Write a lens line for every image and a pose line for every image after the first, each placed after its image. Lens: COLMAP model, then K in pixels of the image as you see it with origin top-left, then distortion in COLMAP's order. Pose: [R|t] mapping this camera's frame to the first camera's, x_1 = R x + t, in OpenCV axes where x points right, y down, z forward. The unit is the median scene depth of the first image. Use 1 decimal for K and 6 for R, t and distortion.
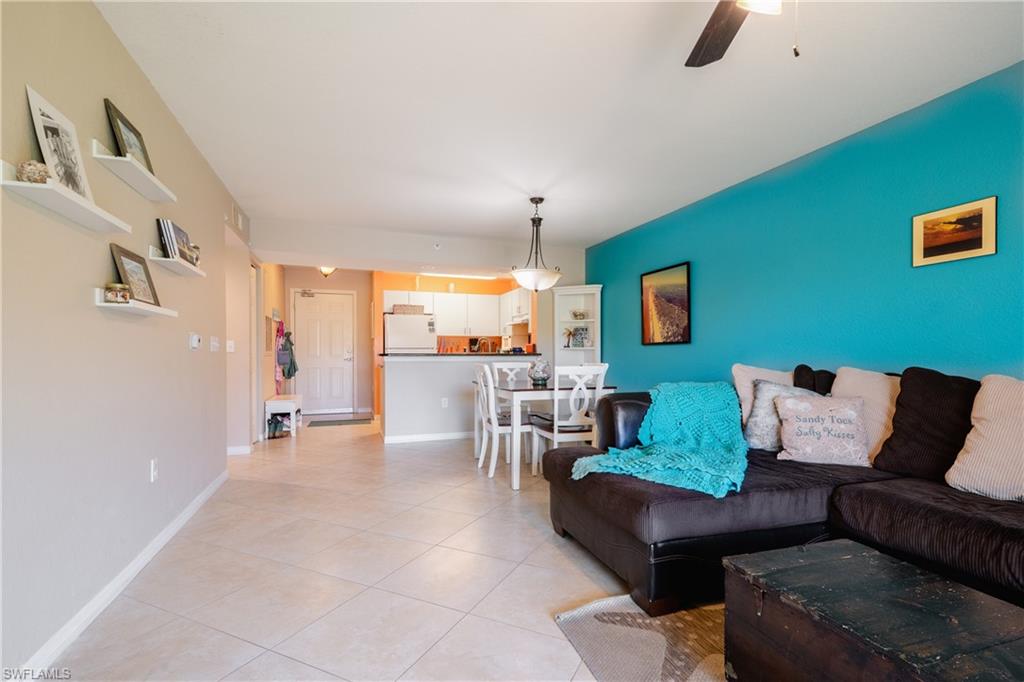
lens RADIAL K [[473.8, 0, 516.9], [0, 473.8, 361.2], [0, 0, 1]] dist [0.000989, 0.001274]
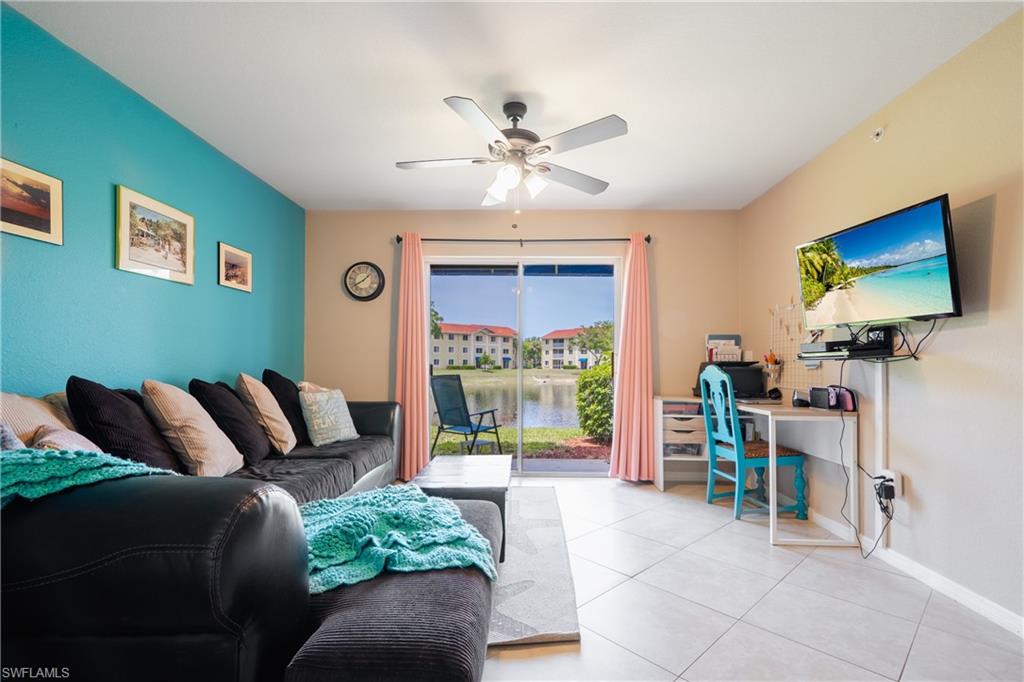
lens RADIAL K [[463.2, 0, 515.9], [0, 463.2, 361.2], [0, 0, 1]] dist [0.003339, 0.000566]
pose [[-0.935996, -0.005816, 0.351962, -0.037951], [-0.001970, 0.999934, 0.011286, -0.008388], [-0.352004, 0.009870, -0.935946, 0.596497]]
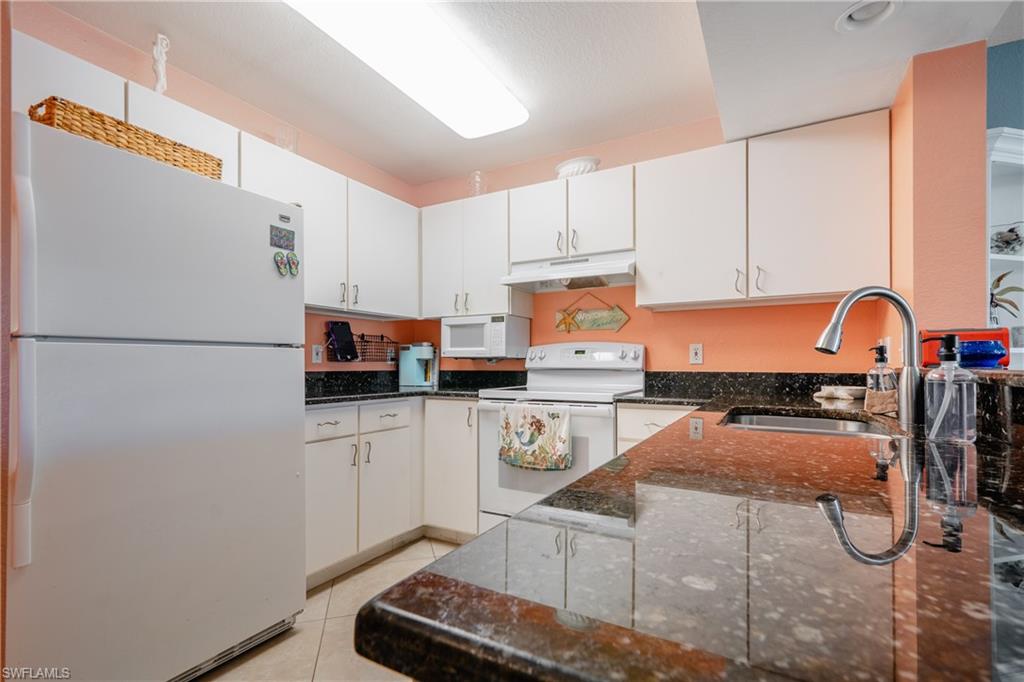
lens RADIAL K [[473.8, 0, 516.9], [0, 473.8, 361.2], [0, 0, 1]] dist [0.000989, 0.001274]
pose [[0.747733, 0.005631, 0.663975, -0.330201], [0.008539, 0.999800, -0.018095, -0.018693], [-0.663944, 0.019200, 0.747536, 1.004384]]
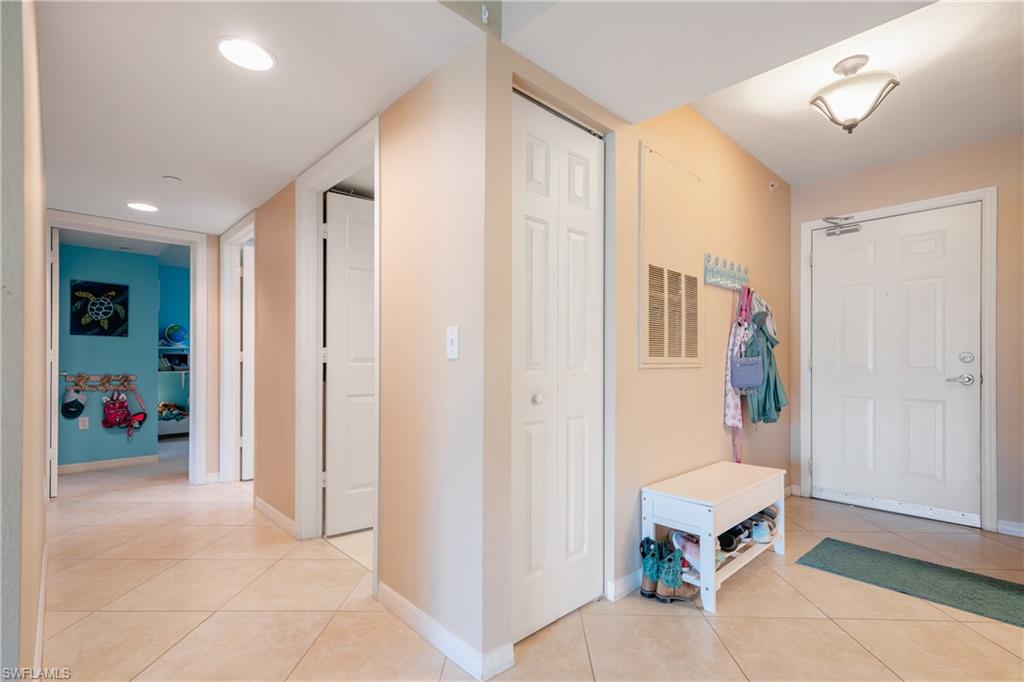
lens RADIAL K [[473.8, 0, 516.9], [0, 473.8, 361.2], [0, 0, 1]] dist [0.000989, 0.001274]
pose [[0.405850, -0.001220, -0.913939, -0.221023], [-0.017845, 0.999798, -0.009259, -0.012049], [0.913765, 0.020067, 0.405746, 0.743405]]
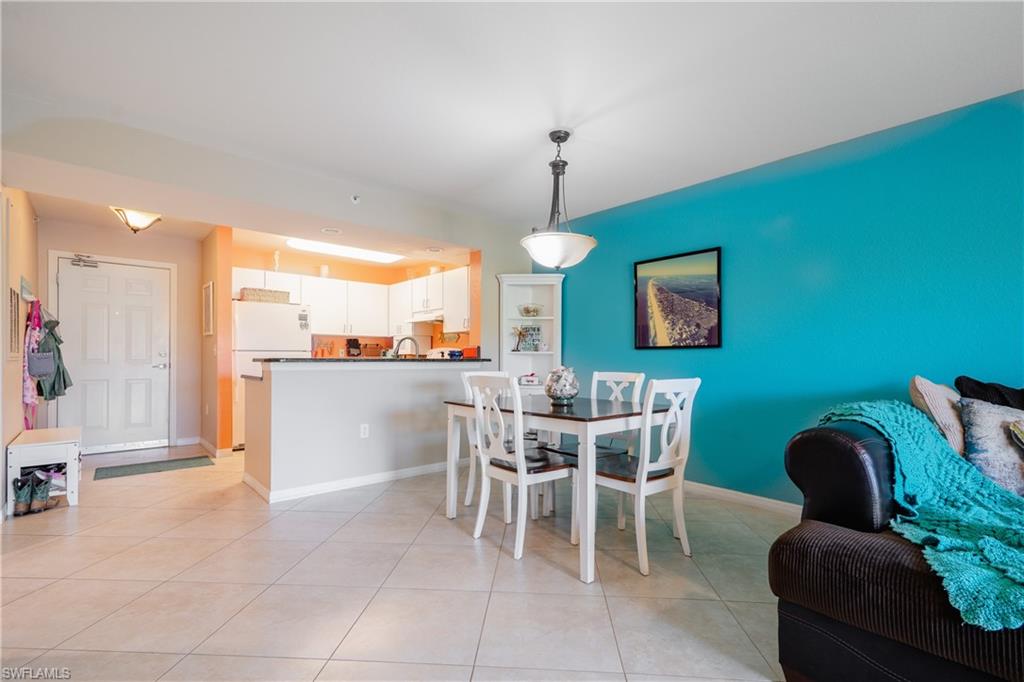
lens RADIAL K [[463.2, 0, 515.9], [0, 463.2, 361.2], [0, 0, 1]] dist [0.003339, 0.000566]
pose [[0.926825, 0.002201, 0.375486, -0.193686], [0.001527, 0.999952, -0.009631, -0.005313], [-0.375489, 0.009499, 0.926778, 0.292578]]
